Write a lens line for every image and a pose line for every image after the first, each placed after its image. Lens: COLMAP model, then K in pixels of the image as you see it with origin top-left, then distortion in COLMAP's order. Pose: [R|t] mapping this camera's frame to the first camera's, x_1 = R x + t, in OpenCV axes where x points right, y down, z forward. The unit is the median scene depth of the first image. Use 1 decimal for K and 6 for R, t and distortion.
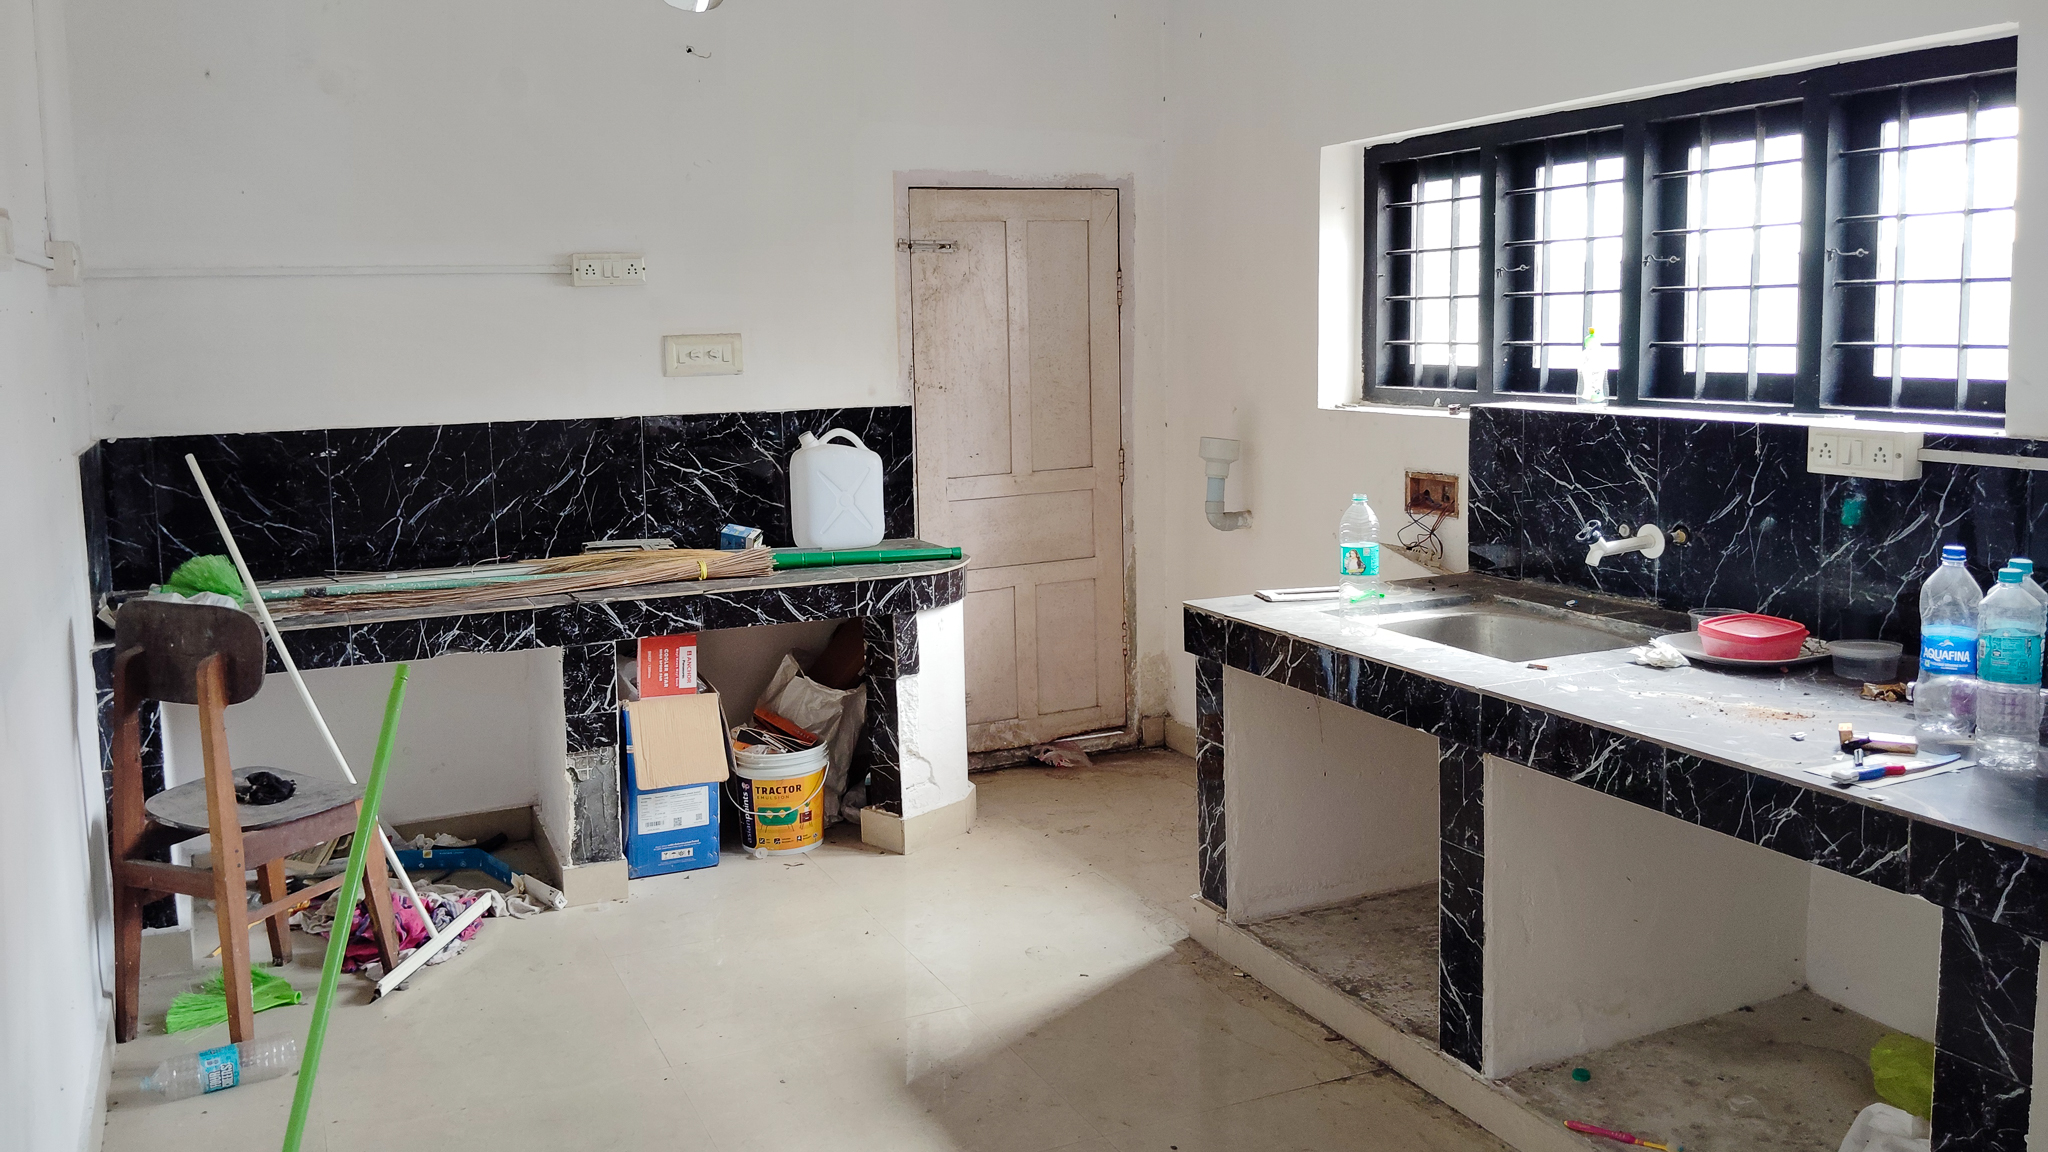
lens RADIAL K [[1718.1, 0, 1024.8], [0, 1718.1, 573.0], [0, 0, 1]] dist [0.078658, -0.166314]
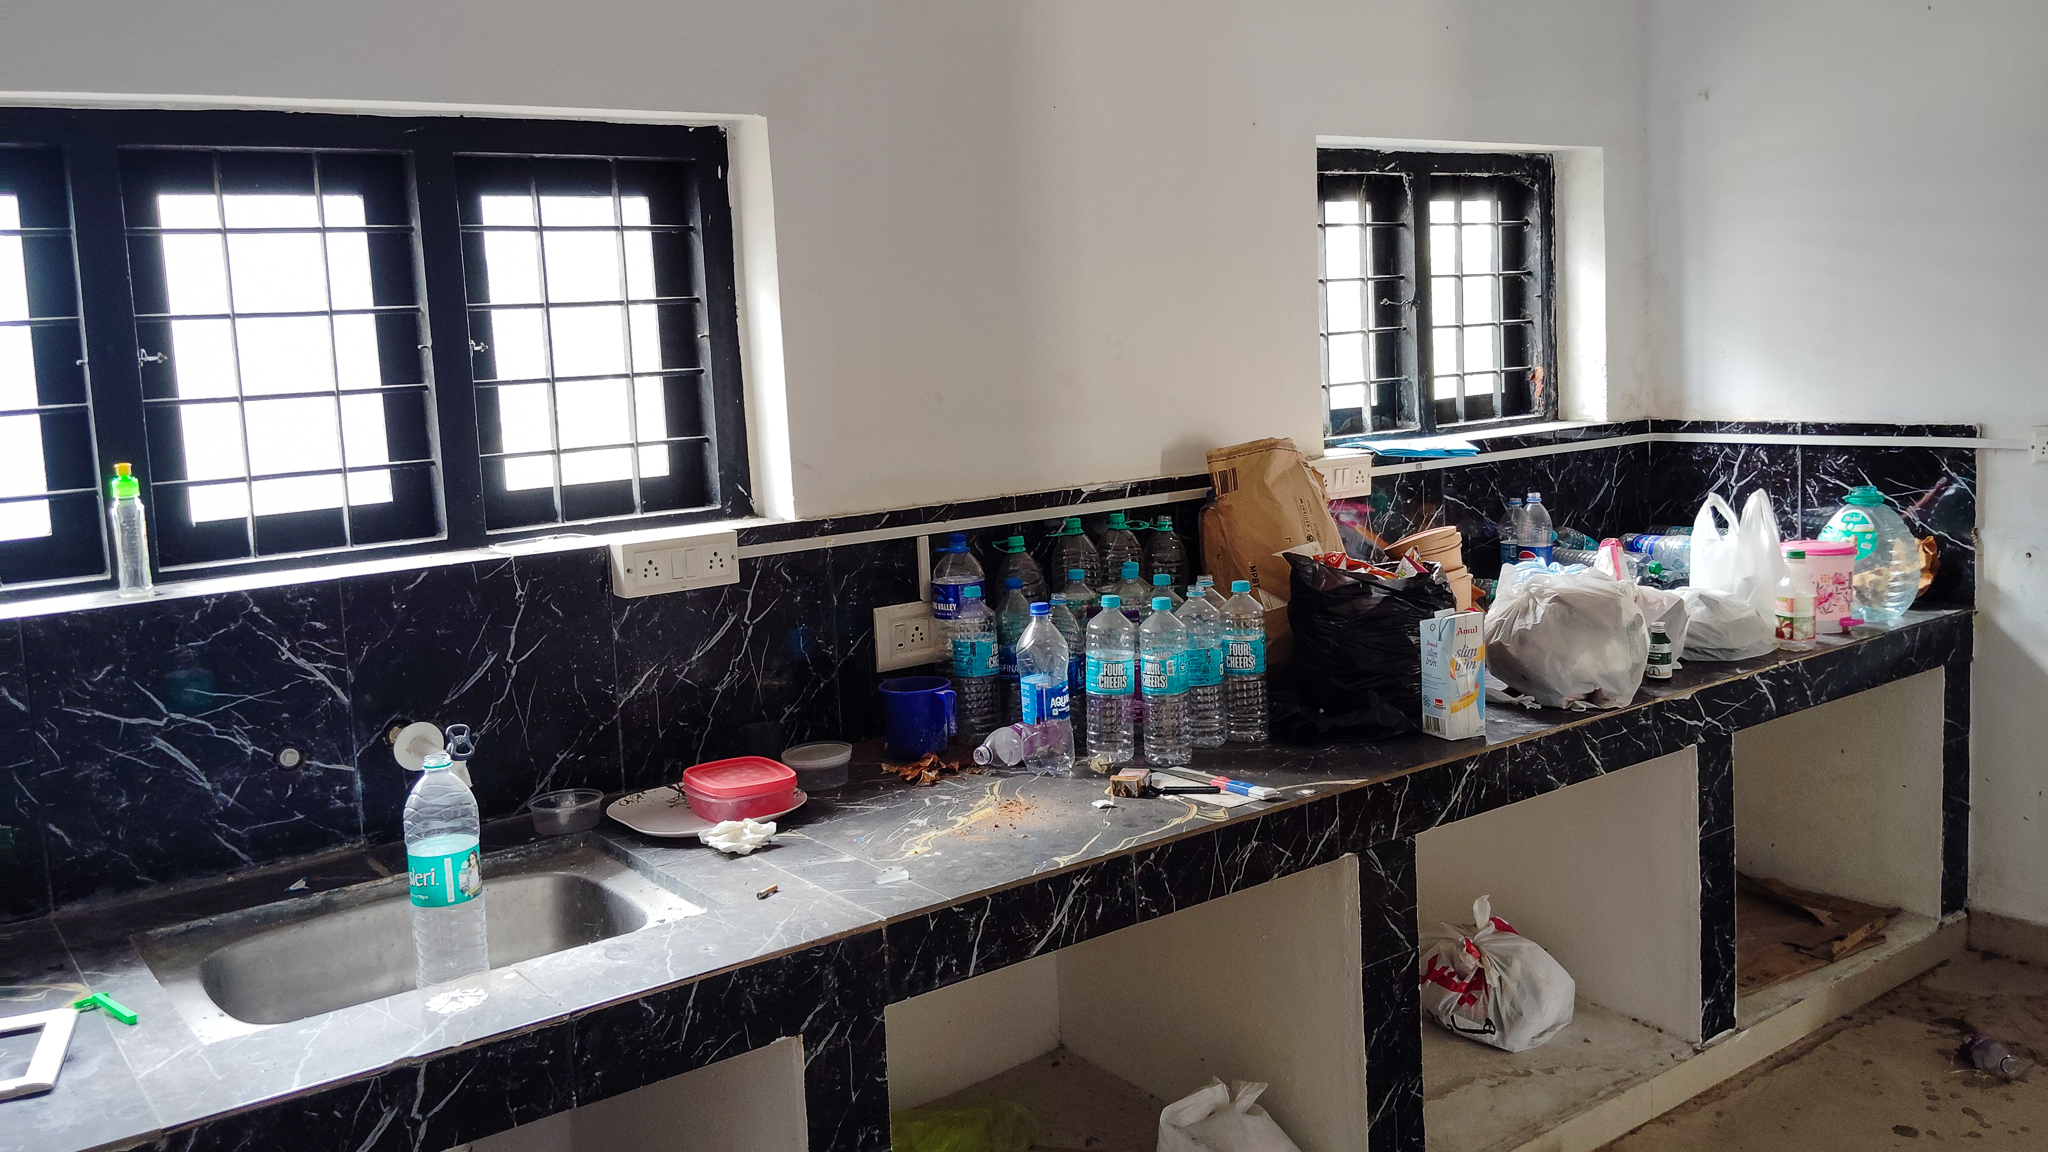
lens RADIAL K [[1613.9, 0, 1020.1], [0, 1613.9, 560.4], [0, 0, 1]] dist [0.016356, 0.004741]
pose [[-0.192720, -0.091154, 0.977011, -0.370556], [0.206451, 0.969623, 0.131188, -0.146762], [-0.959290, 0.226987, -0.168047, 0.990292]]
